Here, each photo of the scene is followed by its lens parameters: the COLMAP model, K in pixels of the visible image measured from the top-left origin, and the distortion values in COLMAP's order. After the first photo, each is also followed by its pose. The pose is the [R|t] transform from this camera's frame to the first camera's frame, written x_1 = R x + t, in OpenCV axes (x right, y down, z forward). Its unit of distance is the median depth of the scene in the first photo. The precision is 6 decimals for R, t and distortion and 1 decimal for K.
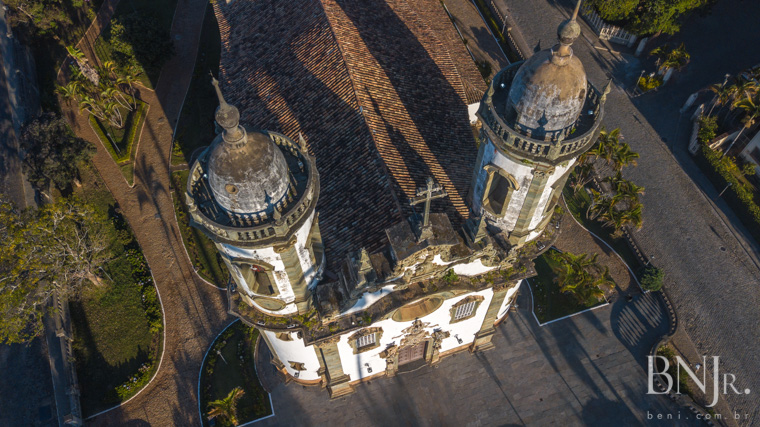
lens RADIAL K [[576.3, 0, 380.4], [0, 576.3, 215.3], [0, 0, 1]] dist [-0.041185, 0.001116]
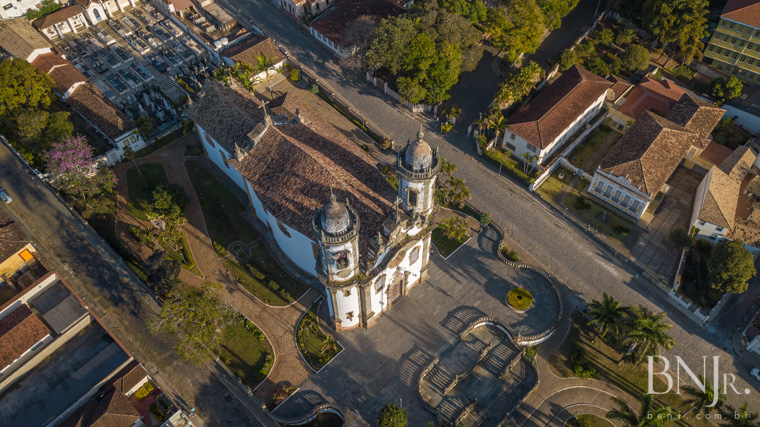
lens RADIAL K [[576.3, 0, 379.7], [0, 576.3, 212.9], [0, 0, 1]] dist [-0.041185, 0.001116]
pose [[0.901429, -0.342969, 0.264195, -0.516116], [0.371714, 0.925984, -0.066202, 0.112942], [-0.221935, 0.157881, 0.962195, -1.157694]]
